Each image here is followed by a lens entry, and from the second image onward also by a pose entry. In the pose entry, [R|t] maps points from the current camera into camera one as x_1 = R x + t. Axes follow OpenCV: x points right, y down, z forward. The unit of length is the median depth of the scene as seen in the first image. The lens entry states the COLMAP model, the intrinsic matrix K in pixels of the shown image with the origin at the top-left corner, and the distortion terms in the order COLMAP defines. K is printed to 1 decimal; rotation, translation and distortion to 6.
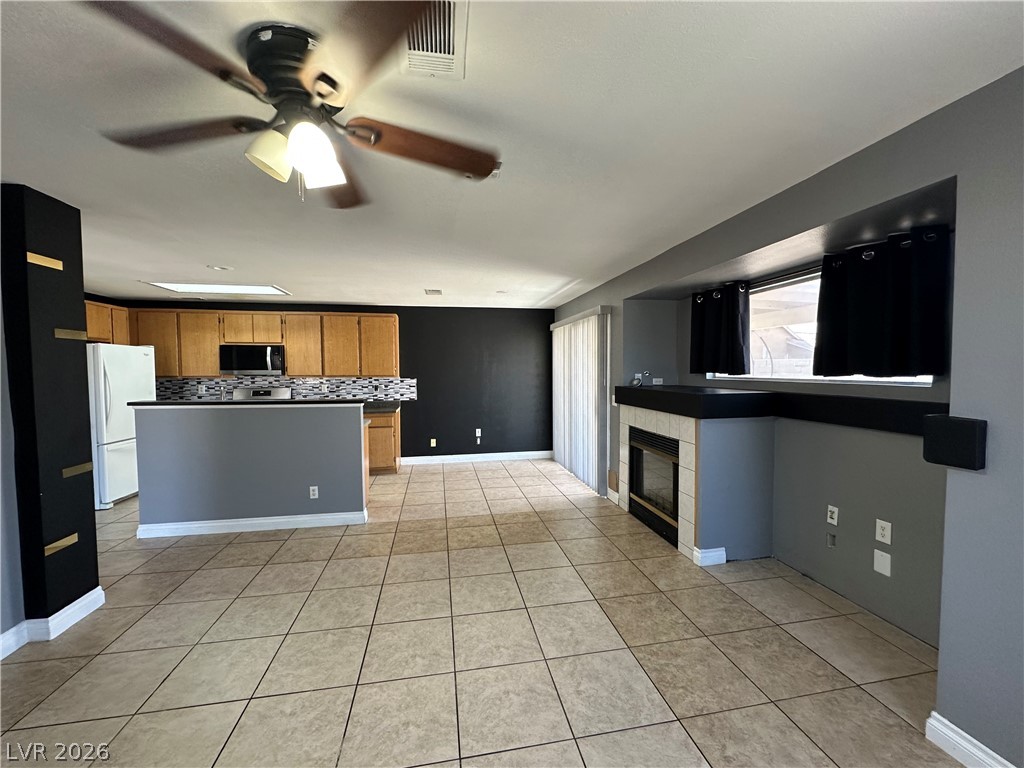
lens RADIAL K [[408.1, 0, 517.9], [0, 408.1, 384.5], [0, 0, 1]] dist [-0.002524, -0.000171]
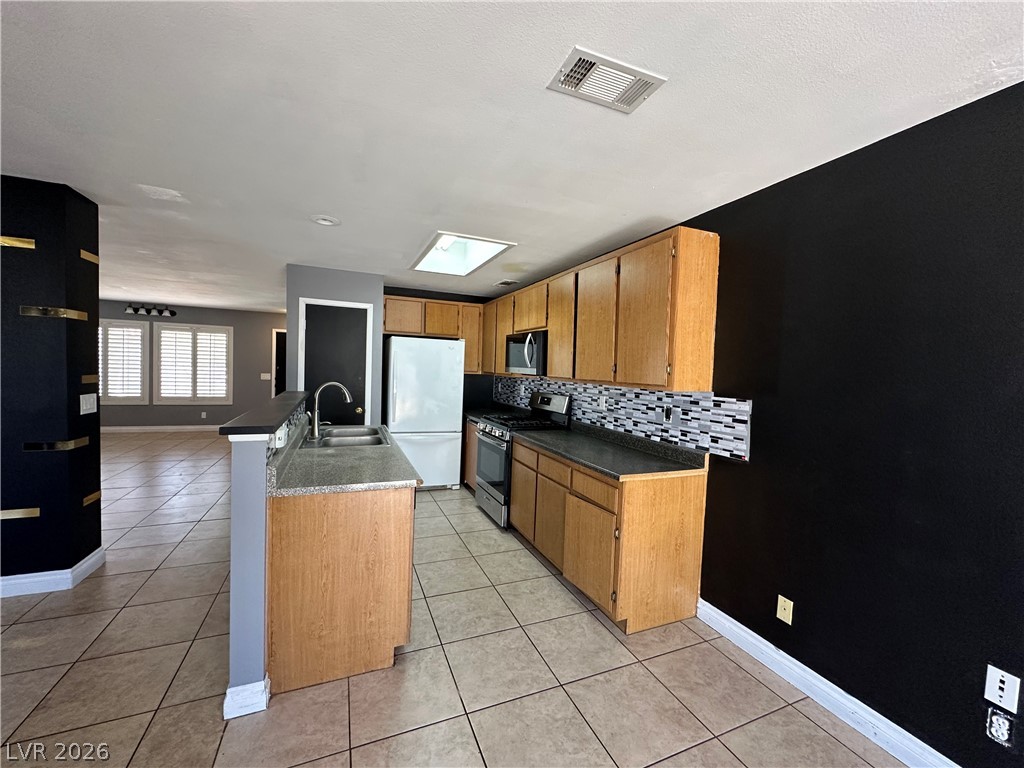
lens RADIAL K [[408.1, 0, 511.6], [0, 408.1, 387.6], [0, 0, 1]] dist [-0.002524, -0.000171]
pose [[0.201240, 0.053893, -0.978058, 0.083899], [-0.074793, 0.996416, 0.039516, -0.042050], [0.976682, 0.065200, 0.204549, 1.293770]]
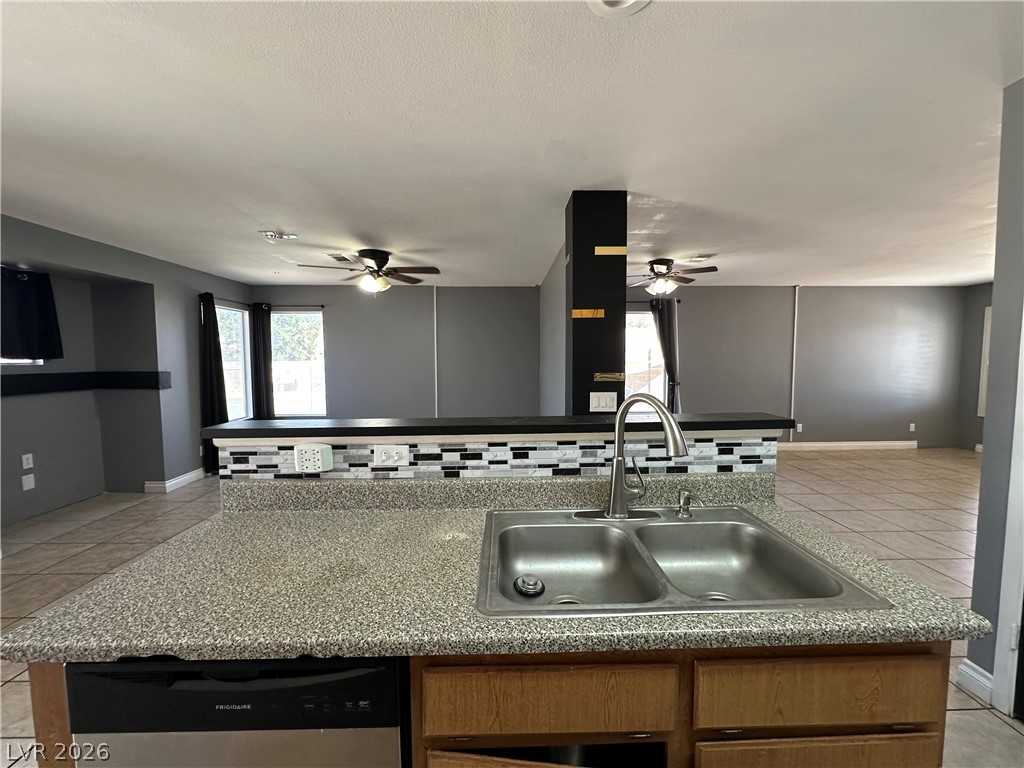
lens RADIAL K [[408.1, 0, 514.4], [0, 408.1, 386.8], [0, 0, 1]] dist [-0.002524, -0.000171]
pose [[-0.986890, -0.001922, 0.161384, -0.756174], [0.015131, 0.994424, 0.104367, -0.031167], [-0.160685, 0.105441, -0.981358, 1.433347]]
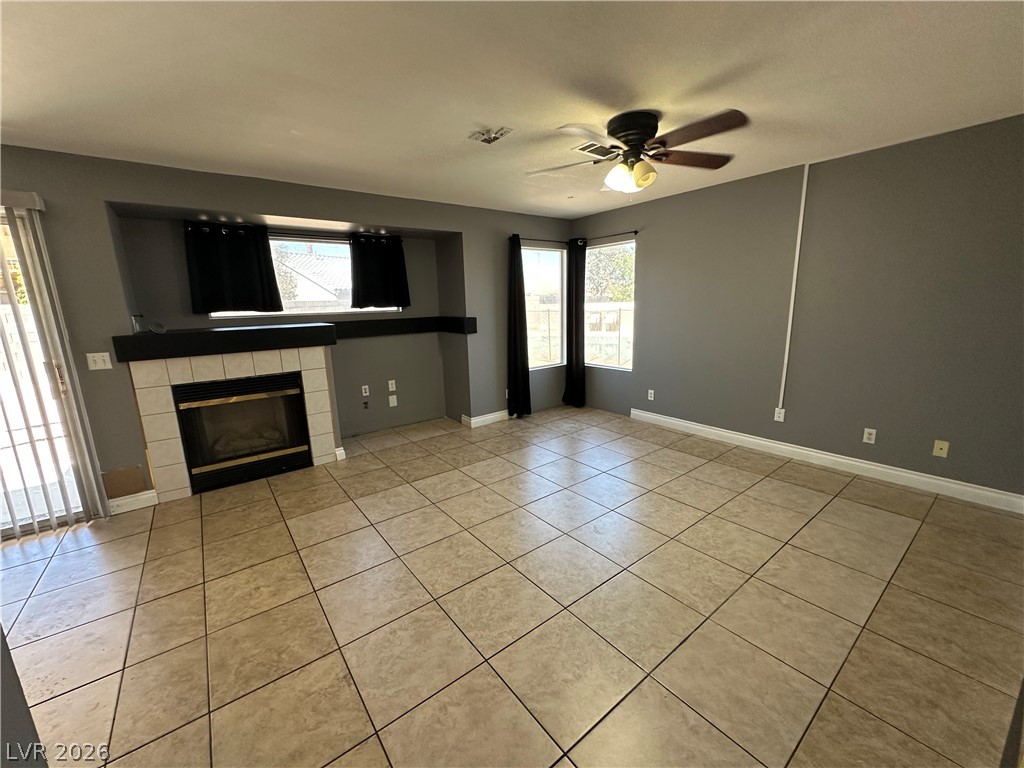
lens RADIAL K [[408.1, 0, 505.1], [0, 408.1, 386.0], [0, 0, 1]] dist [-0.002524, -0.000171]
pose [[-0.439499, -0.161581, 0.883591, -0.754452], [0.064104, 0.975537, 0.210281, -0.017953], [-0.895953, 0.149060, -0.418389, 0.888325]]
